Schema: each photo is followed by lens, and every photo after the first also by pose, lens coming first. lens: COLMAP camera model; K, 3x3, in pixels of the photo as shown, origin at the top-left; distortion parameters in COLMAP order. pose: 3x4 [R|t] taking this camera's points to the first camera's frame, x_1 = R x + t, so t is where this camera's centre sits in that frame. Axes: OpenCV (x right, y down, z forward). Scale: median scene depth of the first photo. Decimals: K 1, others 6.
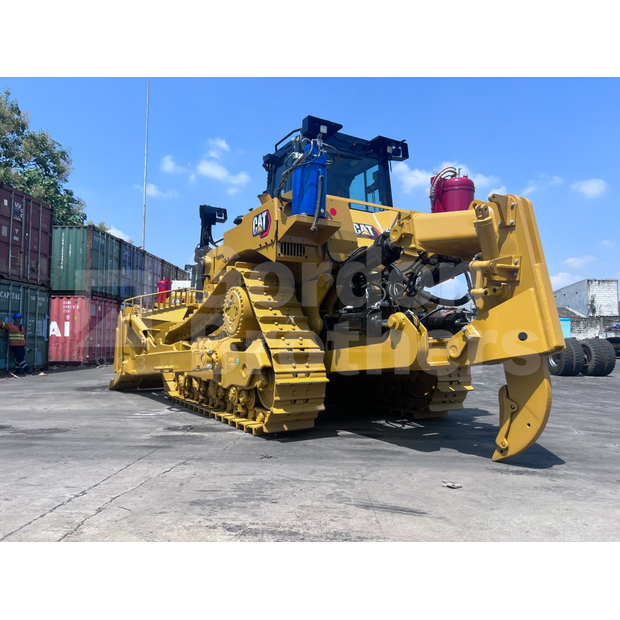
lens RADIAL K [[477.3, 0, 302.0], [0, 477.3, 308.3], [0, 0, 1]] dist [0.000026, -0.004696]
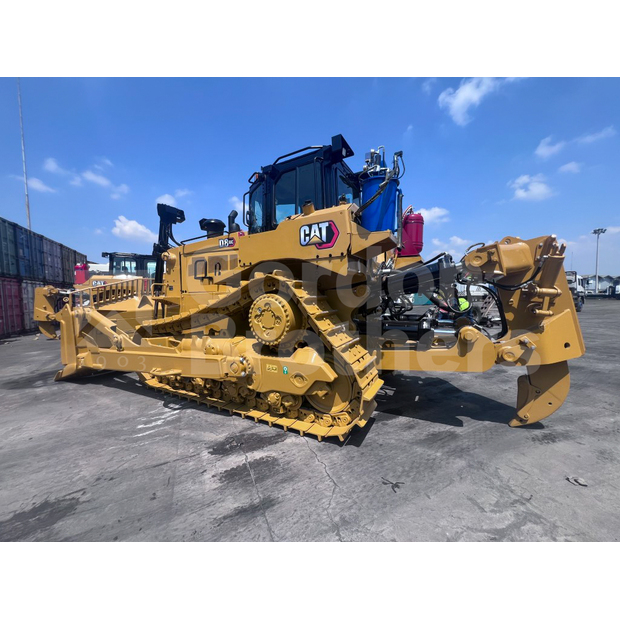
lens RADIAL K [[249.8, 0, 310.0], [0, 249.8, 310.0], [0, 0, 1]] dist [-0.012013, 0.000126]
pose [[0.858304, -0.049400, 0.510758, -0.263358], [-0.012979, 0.992947, 0.117848, -0.058713], [-0.512977, -0.107779, 0.851609, 0.394293]]
